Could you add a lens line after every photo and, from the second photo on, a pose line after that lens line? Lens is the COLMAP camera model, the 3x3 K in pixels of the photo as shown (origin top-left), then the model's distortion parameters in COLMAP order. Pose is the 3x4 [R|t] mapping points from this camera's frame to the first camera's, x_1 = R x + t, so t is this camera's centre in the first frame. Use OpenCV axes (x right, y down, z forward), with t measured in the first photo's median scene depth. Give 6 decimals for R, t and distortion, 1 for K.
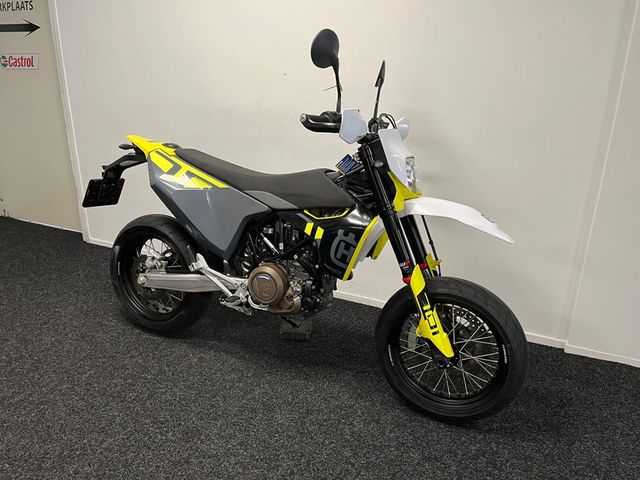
lens RADIAL K [[490.2, 0, 315.1], [0, 490.2, 234.7], [0, 0, 1]] dist [0.062581, -0.082572]
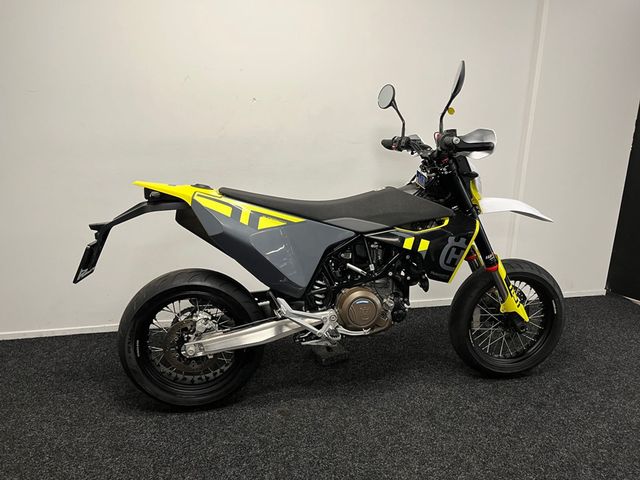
lens RADIAL K [[490.2, 0, 318.4], [0, 490.2, 233.5], [0, 0, 1]] dist [0.062581, -0.082572]
pose [[0.816244, -0.186549, 0.546758, -0.709100], [0.200863, 0.979023, 0.034170, -0.103328], [-0.541663, 0.081933, 0.836593, 0.204688]]
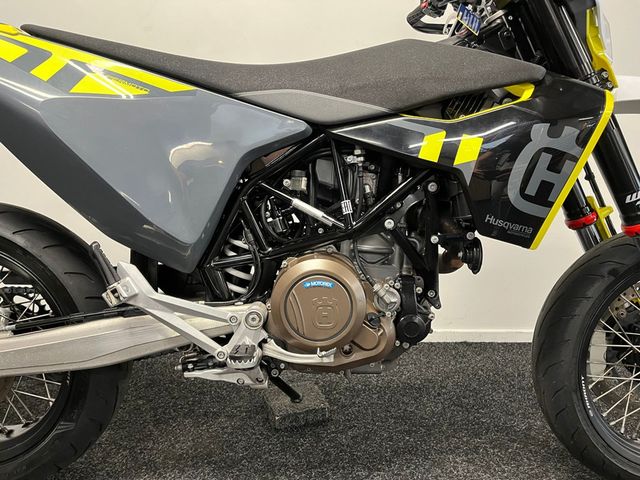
lens RADIAL K [[490.2, 0, 326.5], [0, 490.2, 233.5], [0, 0, 1]] dist [0.062581, -0.082572]
pose [[0.895124, -0.098493, 0.434802, -0.282944], [0.154761, 0.983290, -0.095867, 0.087114], [-0.418094, 0.153103, 0.895409, 0.619407]]
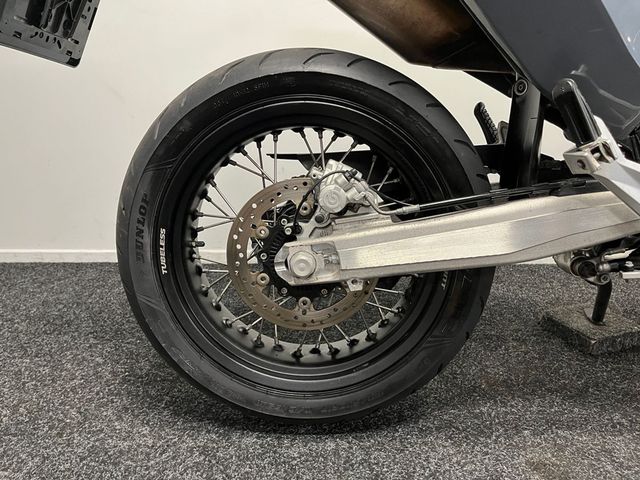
lens RADIAL K [[490.2, 0, 321.7], [0, 490.2, 239.6], [0, 0, 1]] dist [0.062581, -0.082572]
pose [[0.906883, -0.147466, 0.394736, -0.539519], [0.153619, 0.987998, 0.016165, 0.089619], [-0.392382, 0.045980, 0.918652, 0.872946]]
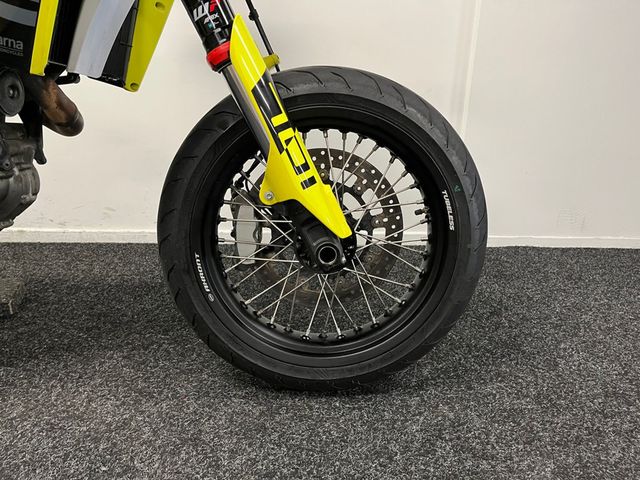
lens RADIAL K [[490.2, 0, 319.4], [0, 490.2, 235.8], [0, 0, 1]] dist [0.062581, -0.082572]
pose [[0.890621, -0.147694, 0.430095, 0.064249], [0.144950, 0.988656, 0.039346, 0.203218], [-0.431027, 0.027299, 0.901926, 0.563702]]
